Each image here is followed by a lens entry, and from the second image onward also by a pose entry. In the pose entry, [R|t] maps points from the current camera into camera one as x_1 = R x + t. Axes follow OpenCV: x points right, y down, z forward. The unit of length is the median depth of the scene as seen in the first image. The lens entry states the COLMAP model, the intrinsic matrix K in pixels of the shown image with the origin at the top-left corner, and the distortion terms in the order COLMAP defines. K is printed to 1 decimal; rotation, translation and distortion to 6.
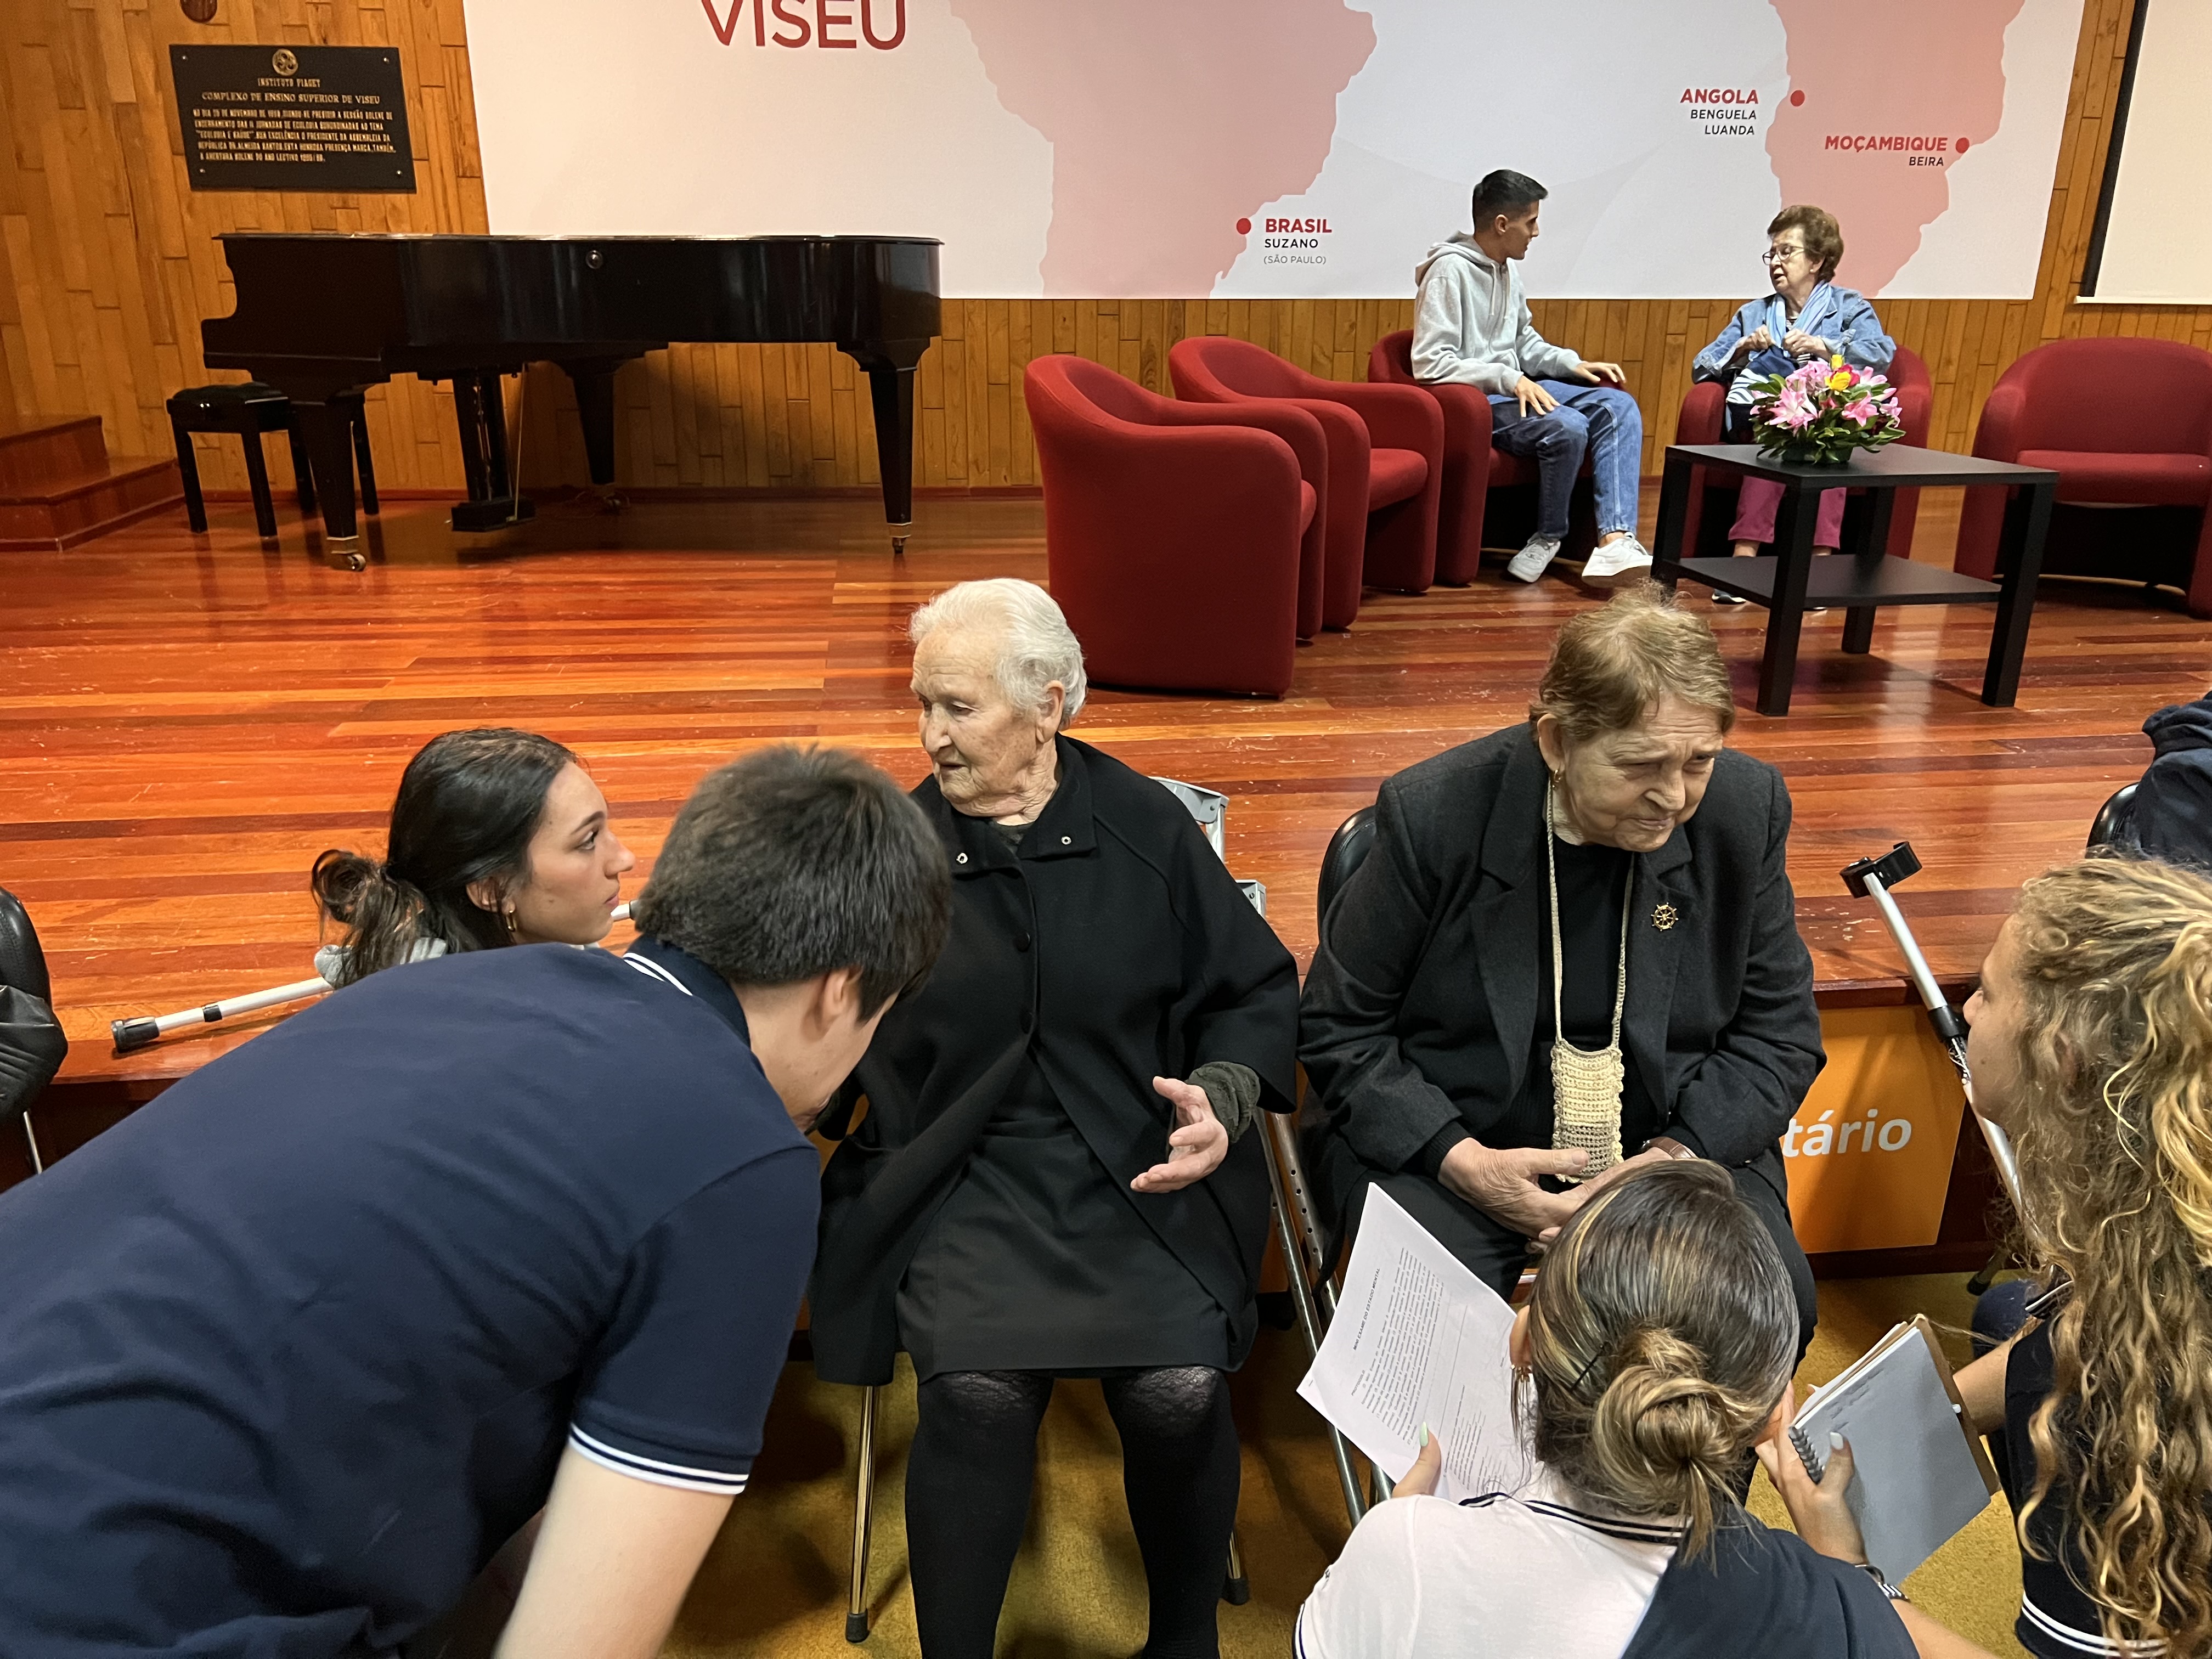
lens RADIAL K [[1661.6, 0, 1109.0], [0, 1661.6, 845.0], [0, 0, 1]] dist [0.010601, -0.015010]
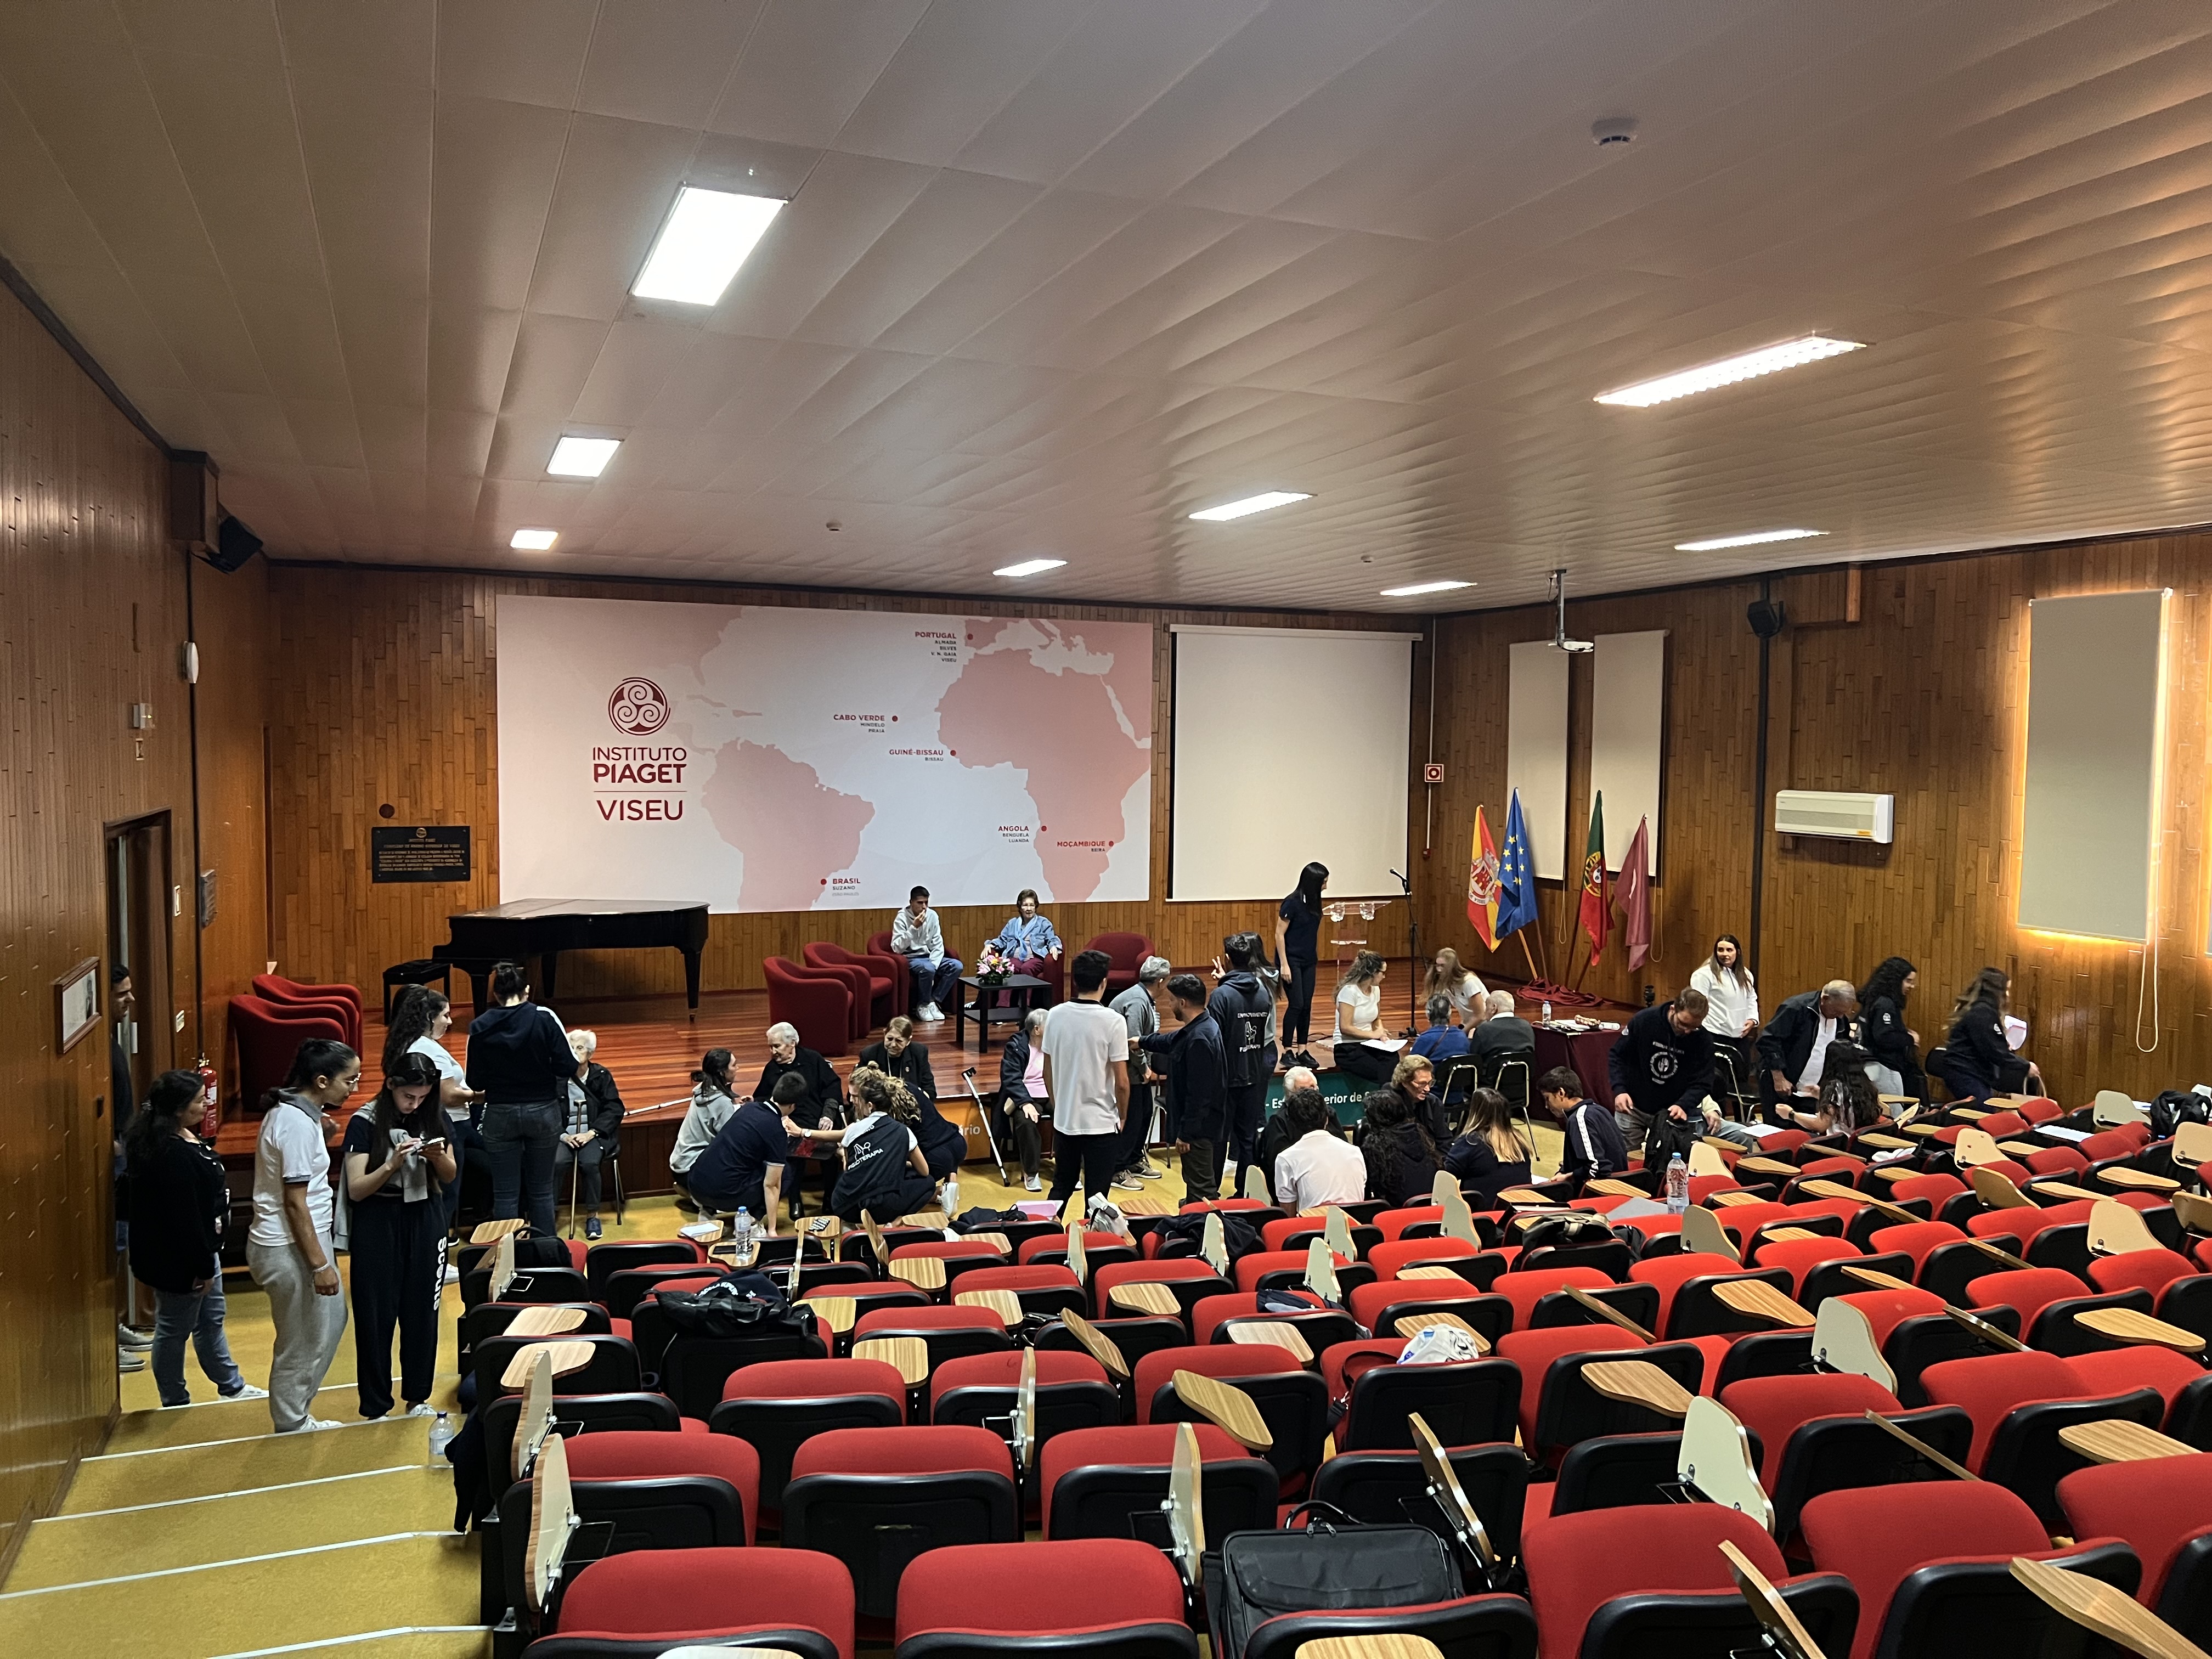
lens RADIAL K [[1661.6, 0, 1119.1], [0, 1661.6, 844.4], [0, 0, 1]] dist [0.010601, -0.015010]
pose [[0.966002, -0.015557, 0.258066, -0.134253], [0.086274, 0.960368, -0.265049, 0.268204], [-0.243715, 0.278302, 0.929059, -1.448685]]
